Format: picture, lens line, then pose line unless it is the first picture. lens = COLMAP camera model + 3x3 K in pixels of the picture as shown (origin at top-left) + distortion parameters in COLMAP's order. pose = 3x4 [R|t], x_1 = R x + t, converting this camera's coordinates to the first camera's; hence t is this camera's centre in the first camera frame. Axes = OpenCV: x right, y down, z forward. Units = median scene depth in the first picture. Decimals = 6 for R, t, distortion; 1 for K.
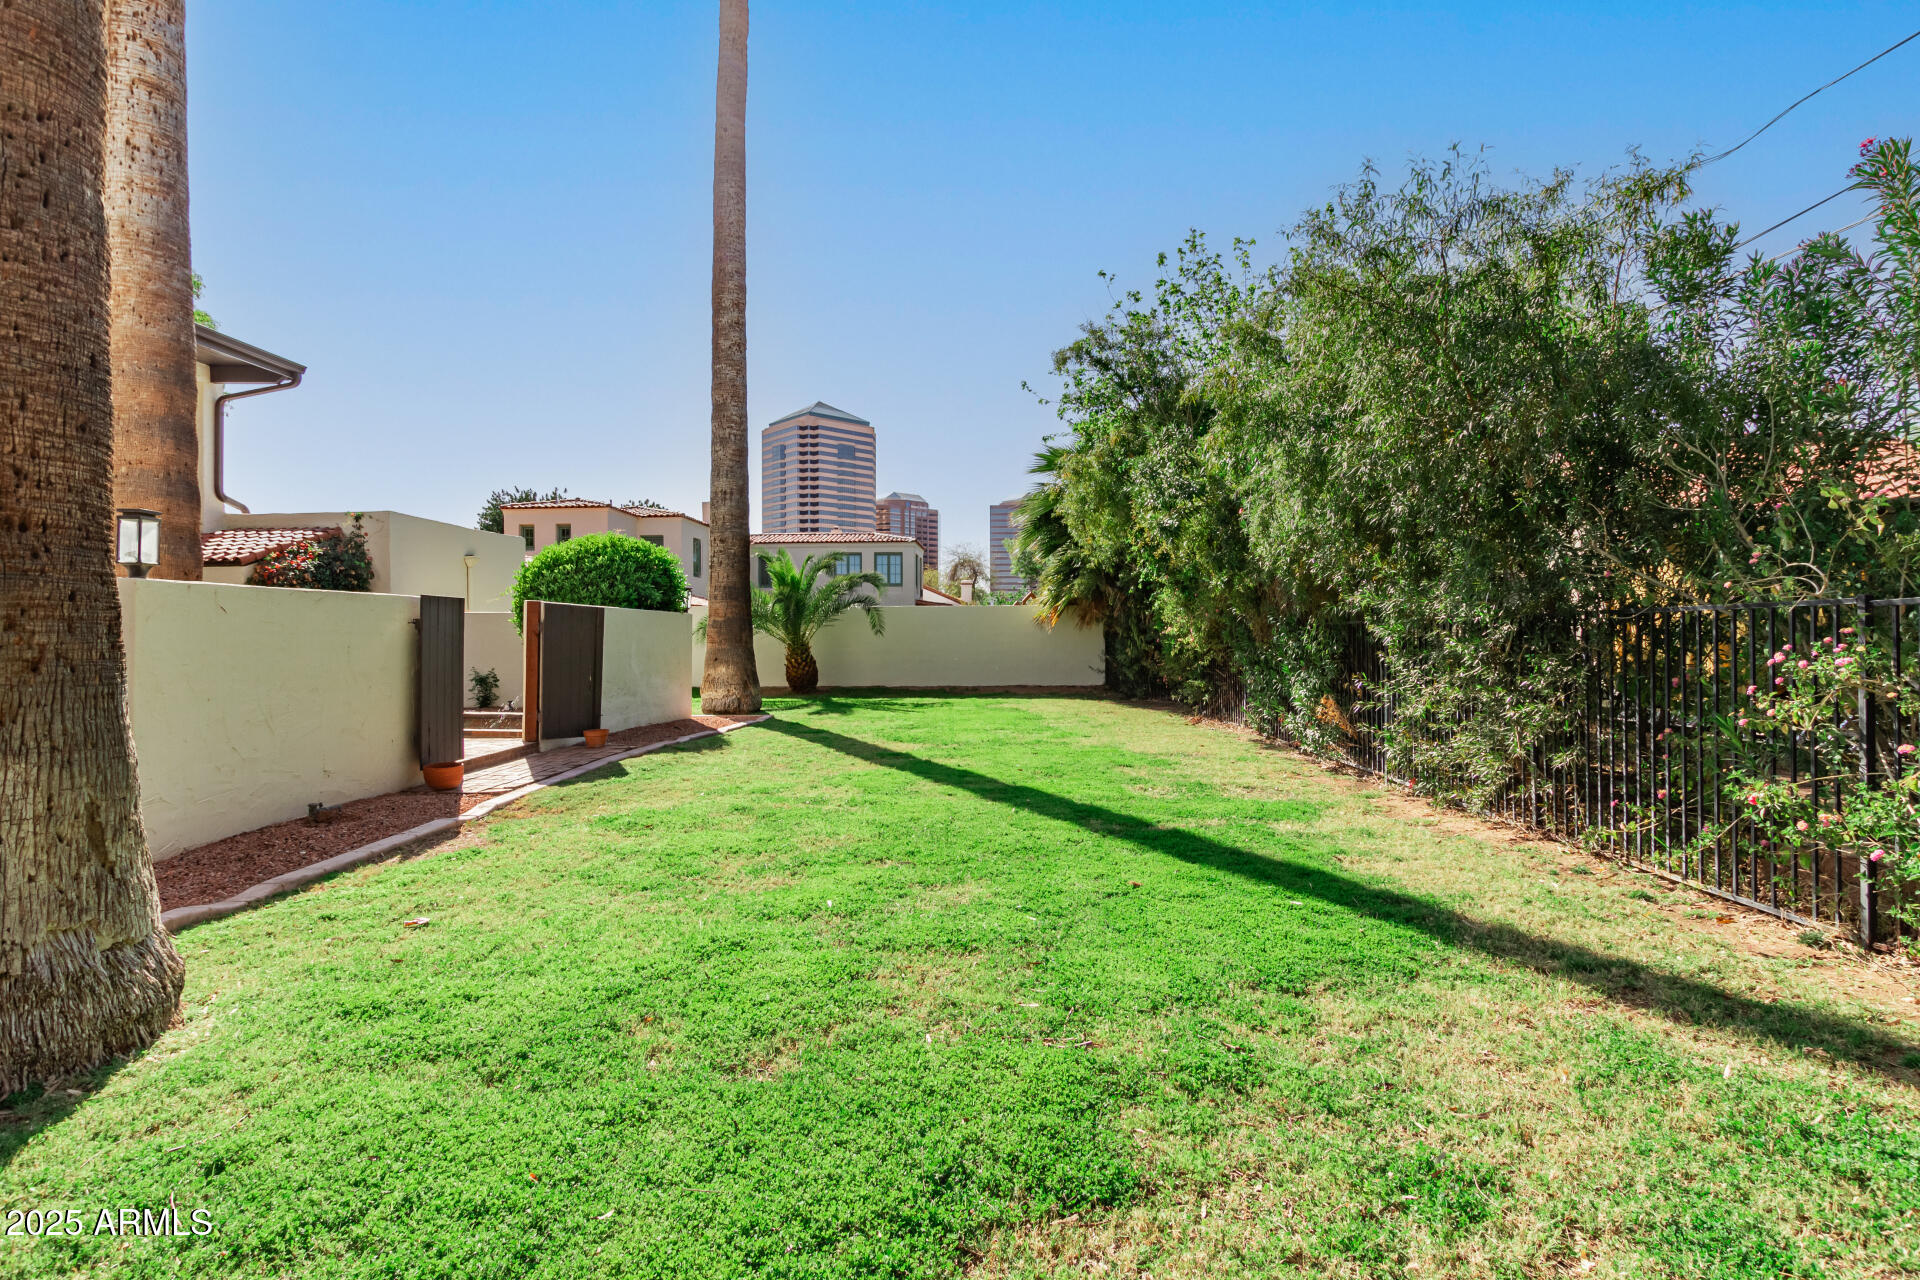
lens RADIAL K [[947.0, 0, 965.3], [0, 947.0, 639.5], [0, 0, 1]] dist [0.006336, 0.000280]
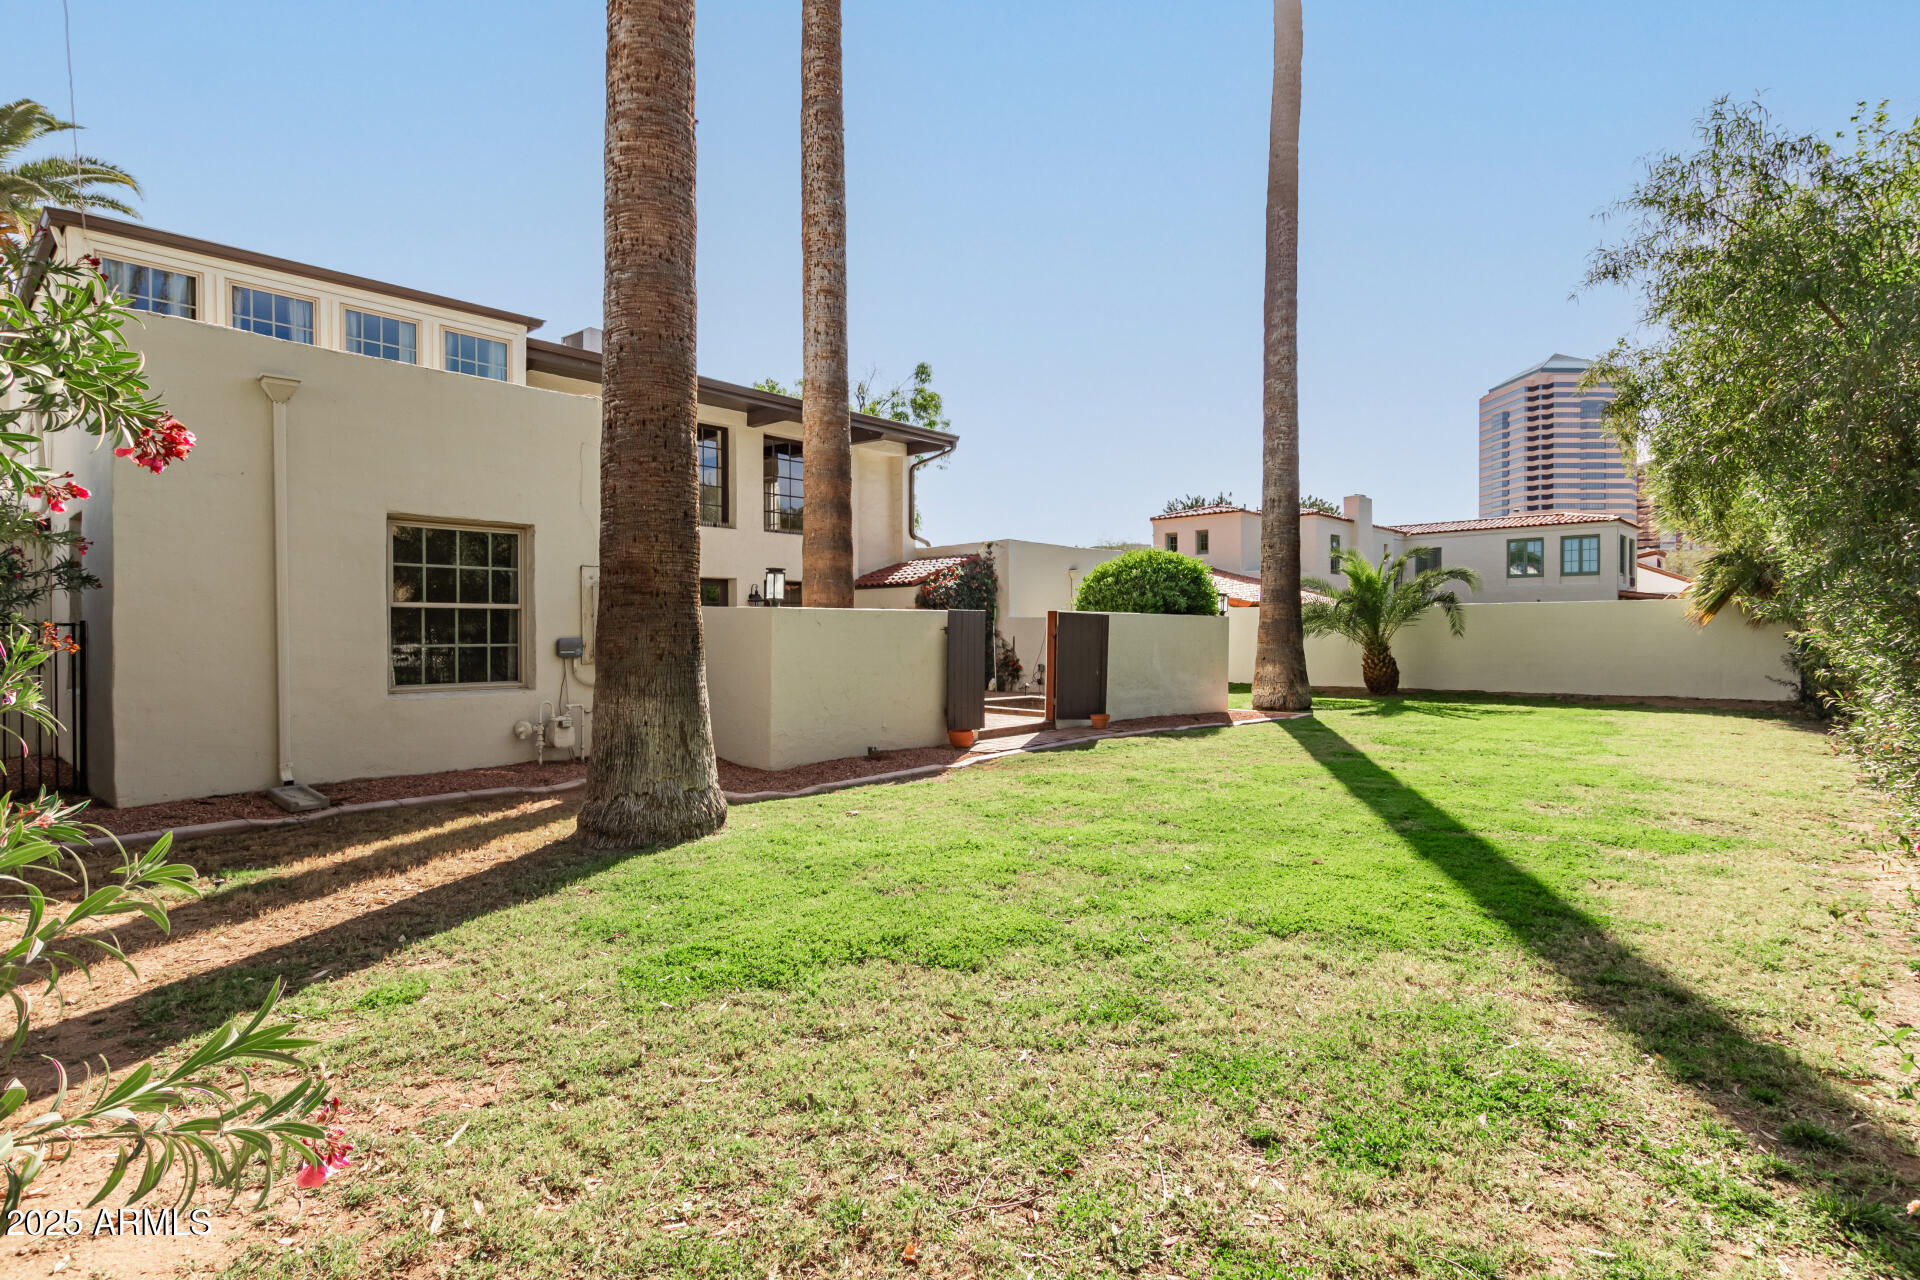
lens RADIAL K [[947.0, 0, 962.8], [0, 947.0, 644.8], [0, 0, 1]] dist [0.006336, 0.000280]
pose [[0.779408, 0.008933, -0.626453, 0.177095], [-0.003541, 0.999945, 0.009853, -0.004736], [0.626506, -0.005461, 0.779397, -0.051519]]
